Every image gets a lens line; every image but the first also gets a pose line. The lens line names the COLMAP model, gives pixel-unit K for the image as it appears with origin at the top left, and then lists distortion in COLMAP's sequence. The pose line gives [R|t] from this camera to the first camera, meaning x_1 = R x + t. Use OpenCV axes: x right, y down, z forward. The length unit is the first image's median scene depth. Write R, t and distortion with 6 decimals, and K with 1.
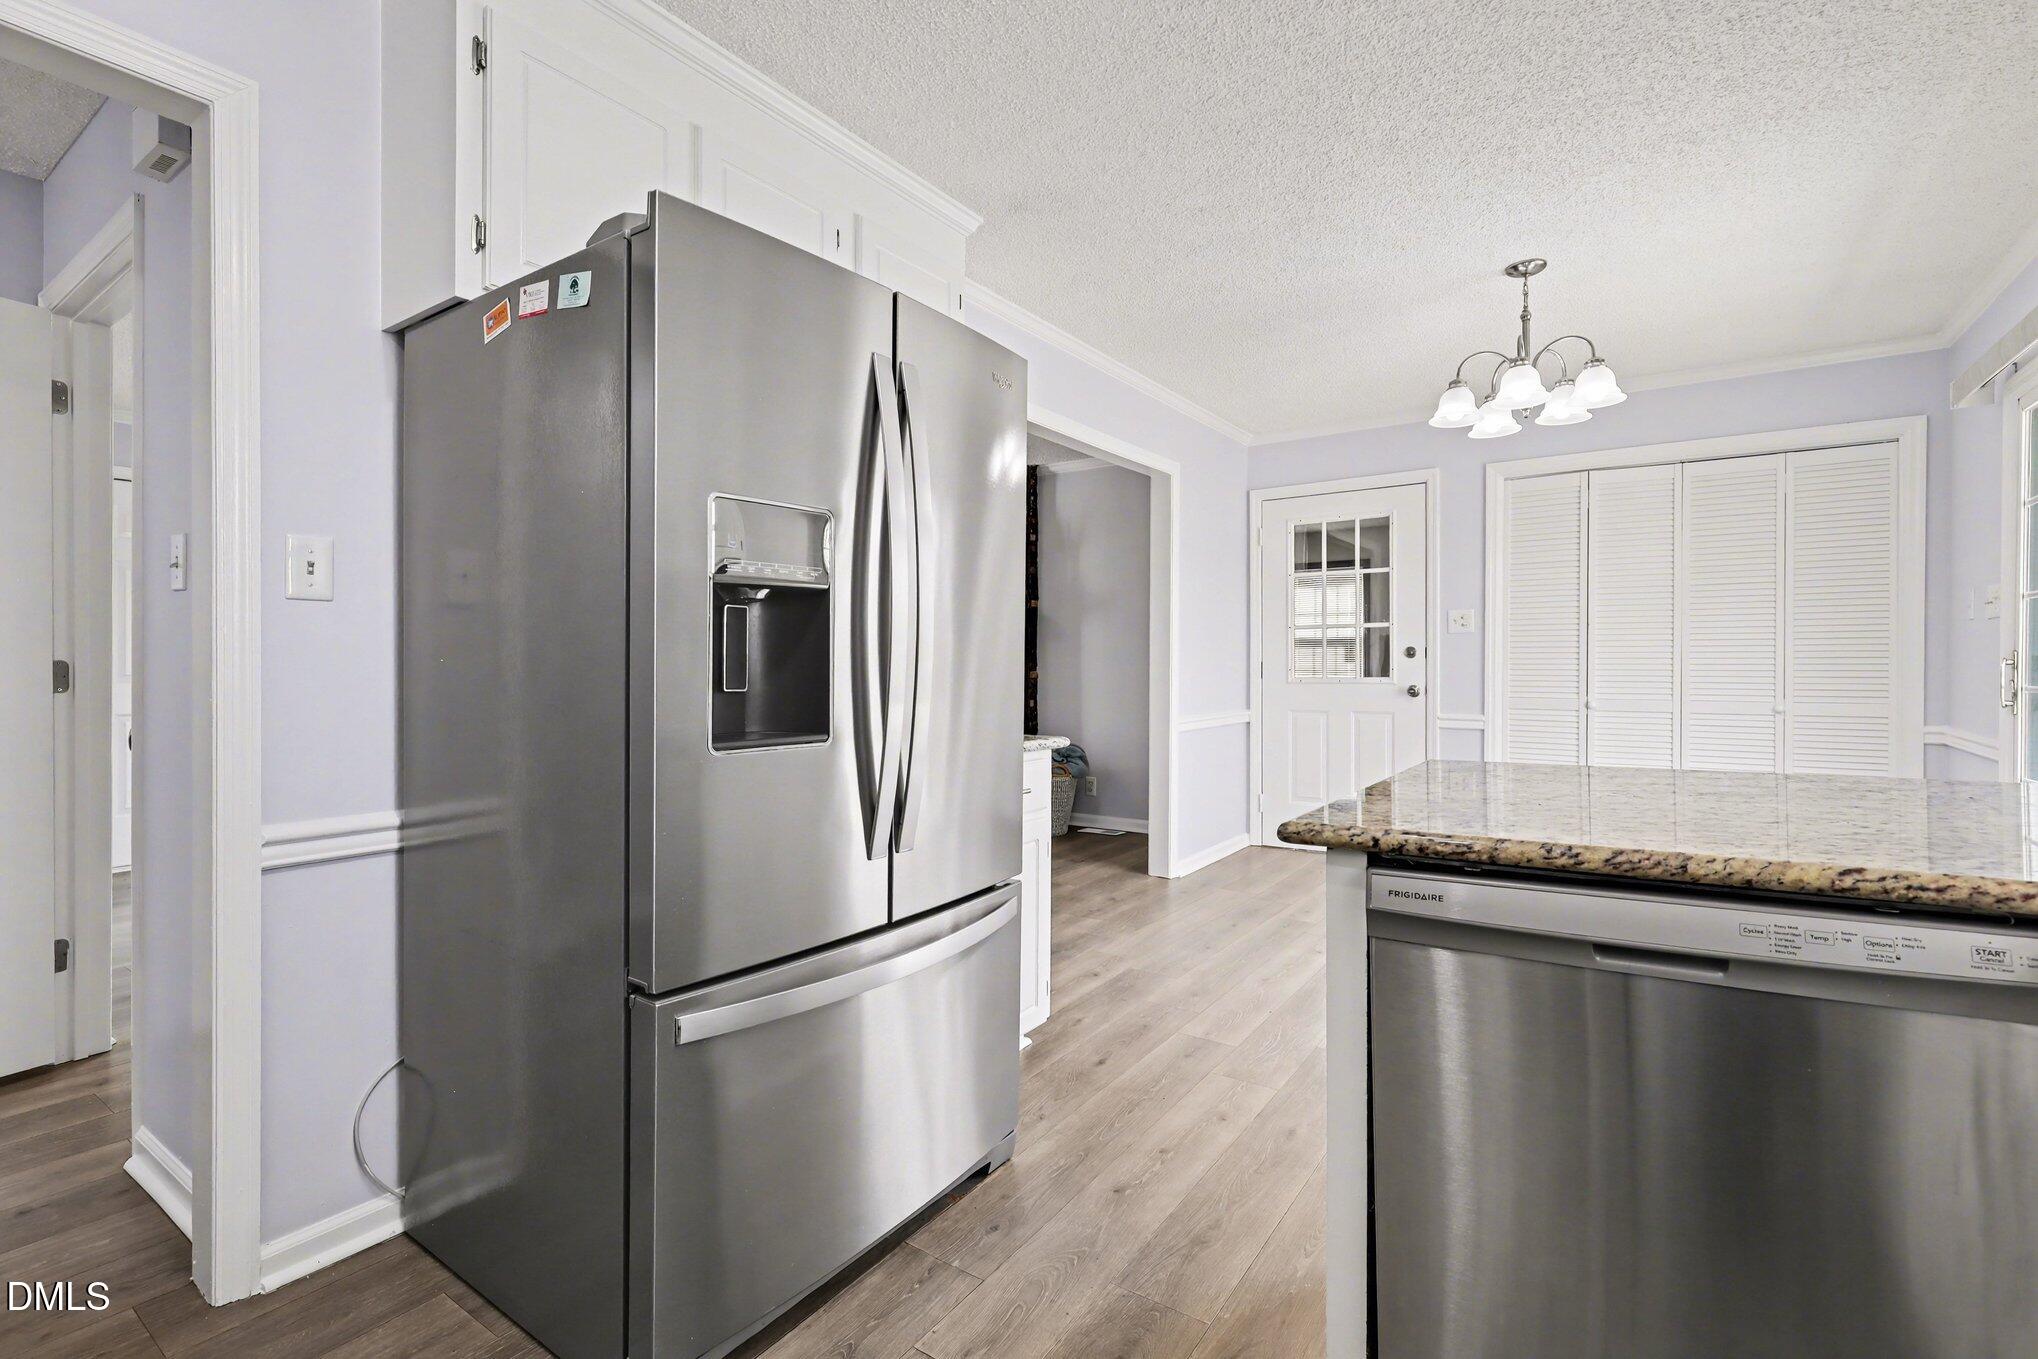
lens RADIAL K [[926.5, 0, 1020.4], [0, 926.5, 670.3], [0, 0, 1]] dist [0.000358, -0.000557]
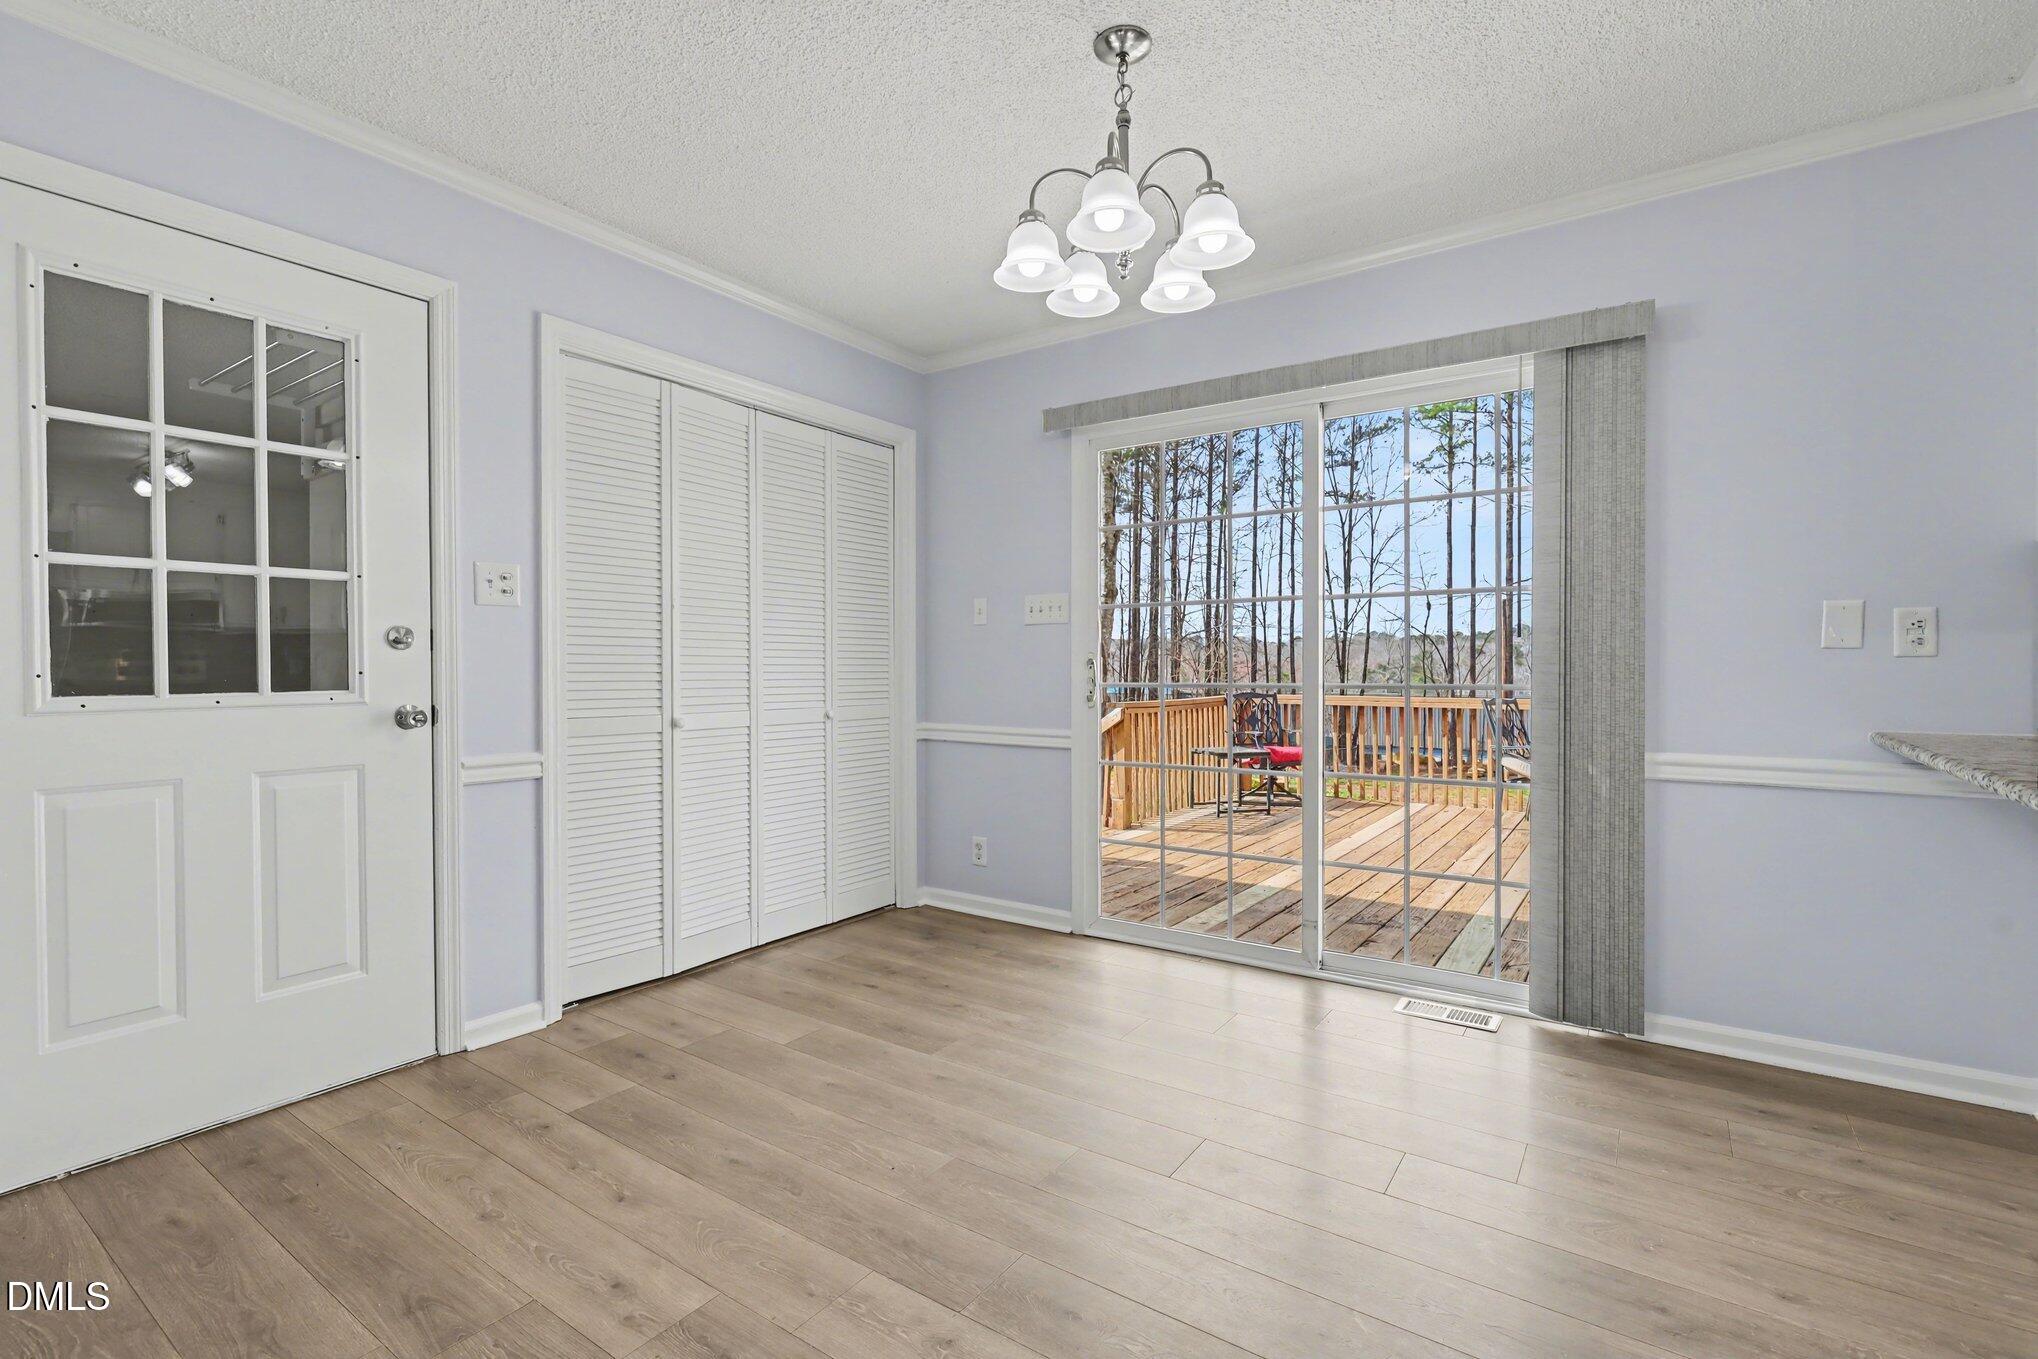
lens RADIAL K [[926.5, 0, 1020.4], [0, 926.5, 670.3], [0, 0, 1]] dist [0.000358, -0.000557]
pose [[0.001217, 0.001031, 0.999999, -0.067110], [0.012370, 0.999923, -0.001046, 0.002202], [-0.999923, 0.012372, 0.001204, 0.695472]]
